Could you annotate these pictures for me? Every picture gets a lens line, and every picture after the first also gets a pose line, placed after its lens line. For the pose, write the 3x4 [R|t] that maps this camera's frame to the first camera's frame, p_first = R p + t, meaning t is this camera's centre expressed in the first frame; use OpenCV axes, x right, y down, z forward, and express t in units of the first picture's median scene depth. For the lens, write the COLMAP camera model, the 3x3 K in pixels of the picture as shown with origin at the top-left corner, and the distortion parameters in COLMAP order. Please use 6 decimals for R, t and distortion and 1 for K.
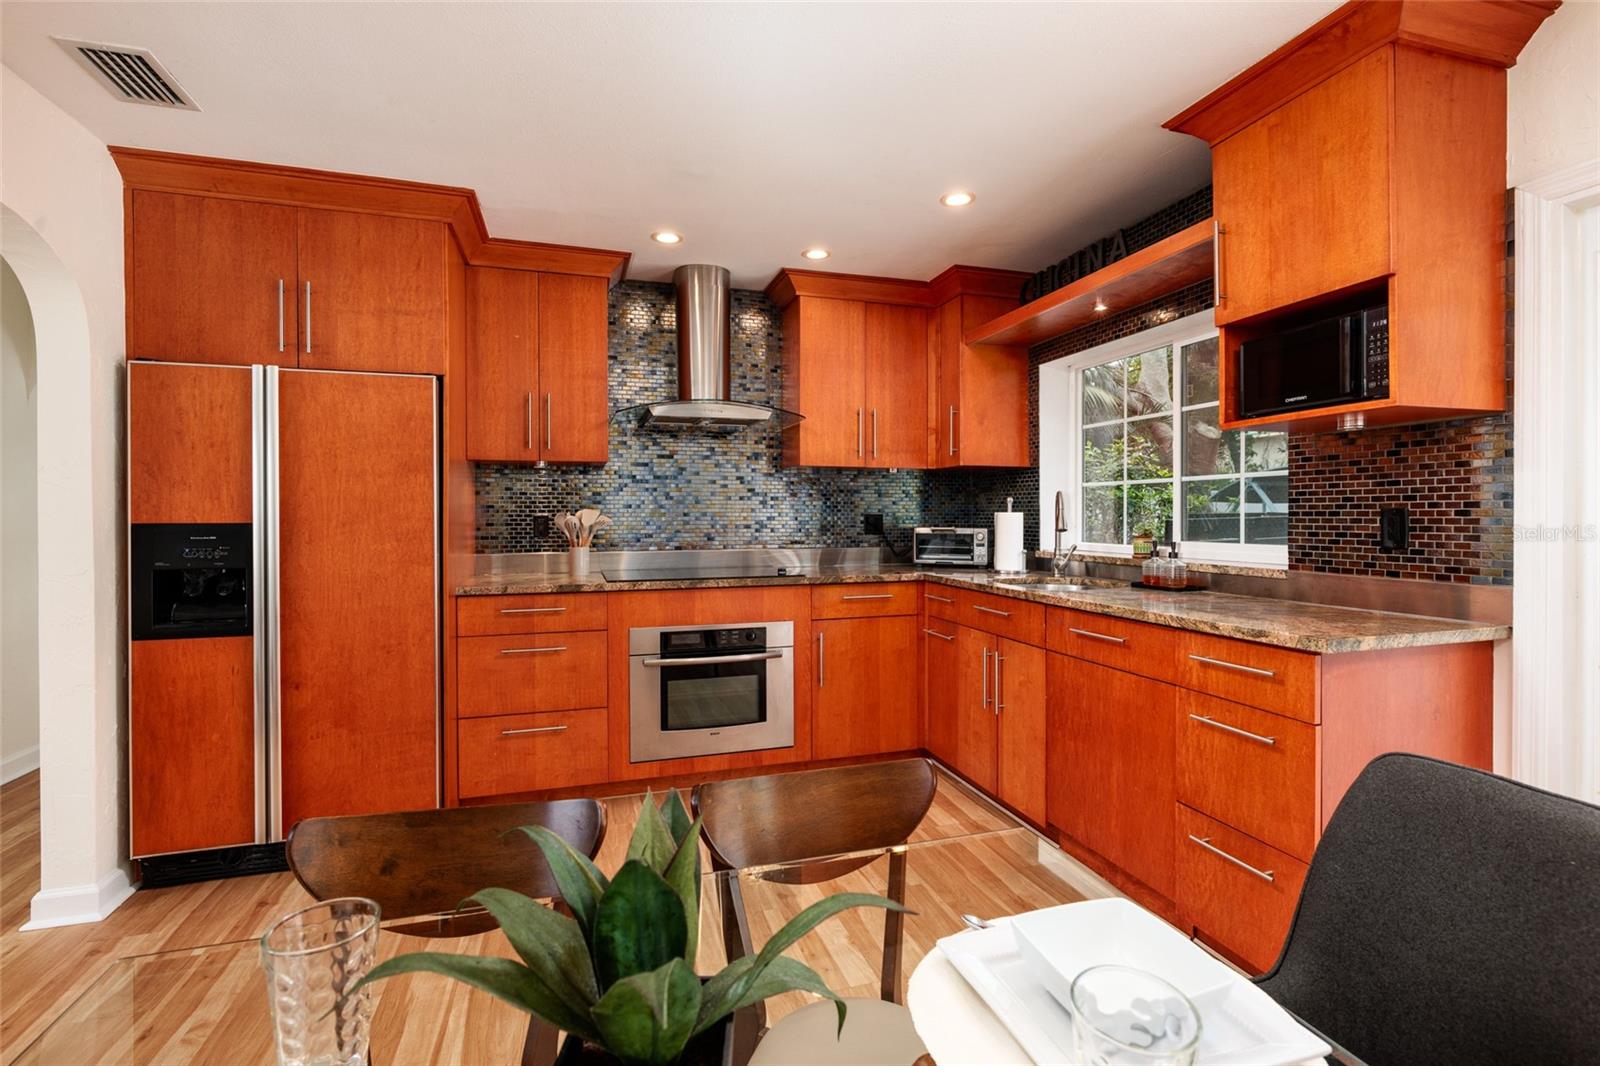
lens RADIAL K [[732.8, 0, 799.7], [0, 732.8, 525.0], [0, 0, 1]] dist [-0.004862, -0.000833]
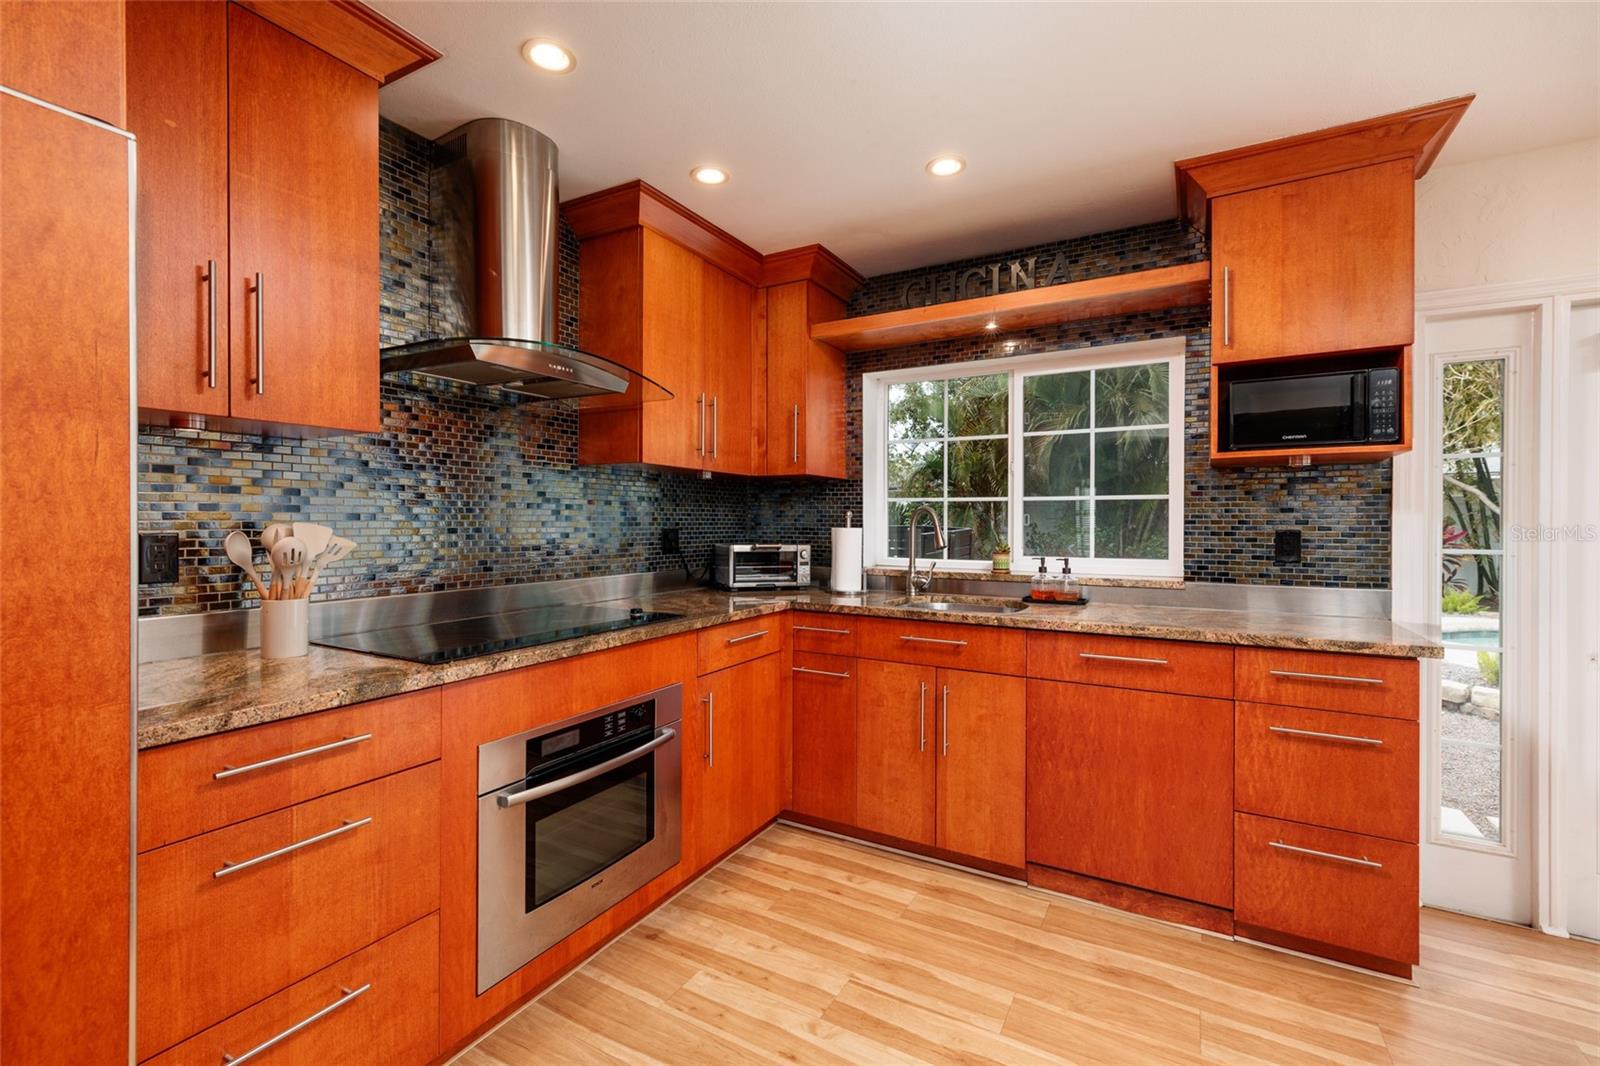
lens RADIAL K [[691.4, 0, 792.9], [0, 691.4, 524.3], [0, 0, 1]] dist [0.001975, 0.000217]
pose [[0.729610, 0.003014, 0.683857, -0.507481], [0.002713, 0.999970, -0.007302, -0.021538], [-0.683858, 0.007183, 0.729579, 0.577679]]
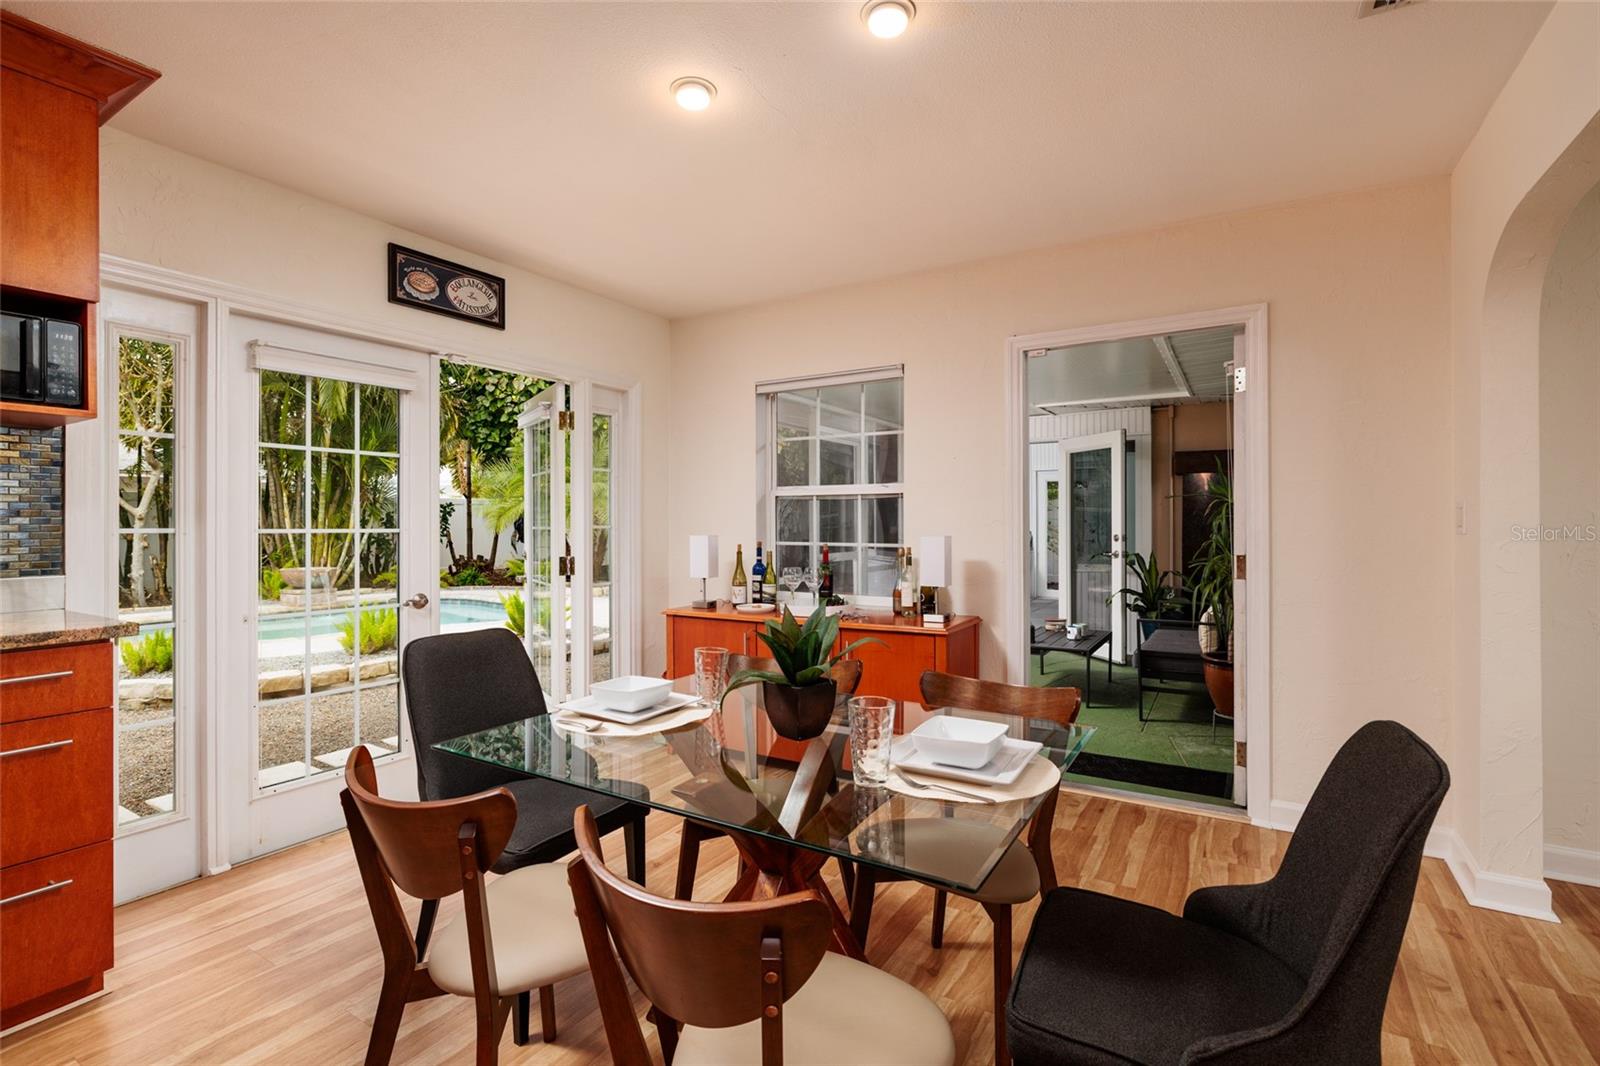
lens RADIAL K [[738.4, 0, 804.6], [0, 738.4, 521.4], [0, 0, 1]] dist [0.000814, 0.000735]
pose [[-0.668818, 0.007505, 0.743388, -0.526870], [0.012812, 0.999917, 0.001432, 0.007031], [-0.743316, 0.010482, -0.668859, 0.638916]]
